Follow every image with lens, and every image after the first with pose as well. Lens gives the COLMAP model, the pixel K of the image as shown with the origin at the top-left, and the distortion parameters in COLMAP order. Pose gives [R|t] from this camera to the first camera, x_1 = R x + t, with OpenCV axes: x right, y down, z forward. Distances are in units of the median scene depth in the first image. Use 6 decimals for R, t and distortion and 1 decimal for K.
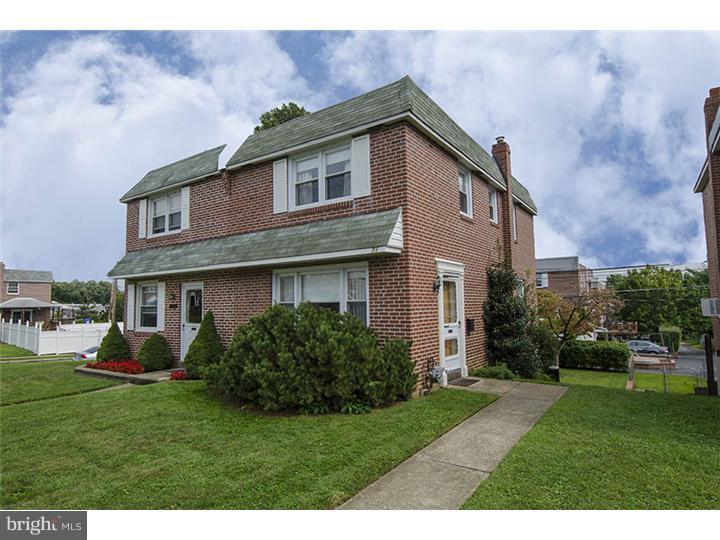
lens RADIAL K [[412.1, 0, 358.6], [0, 412.1, 270.4], [0, 0, 1]] dist [-0.001273, -0.002830]
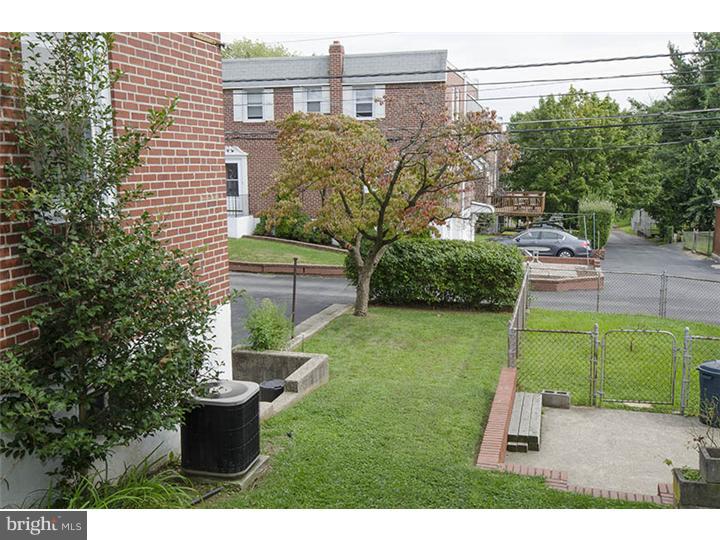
lens RADIAL K [[670.6, 0, 360.5], [0, 670.6, 270.8], [0, 0, 1]] dist [0.020029, 0.000000]
pose [[0.948238, -0.046770, 0.314098, 0.187780], [-0.029470, 0.971867, 0.233681, 0.029831], [-0.316191, -0.230842, 0.920182, 0.274882]]
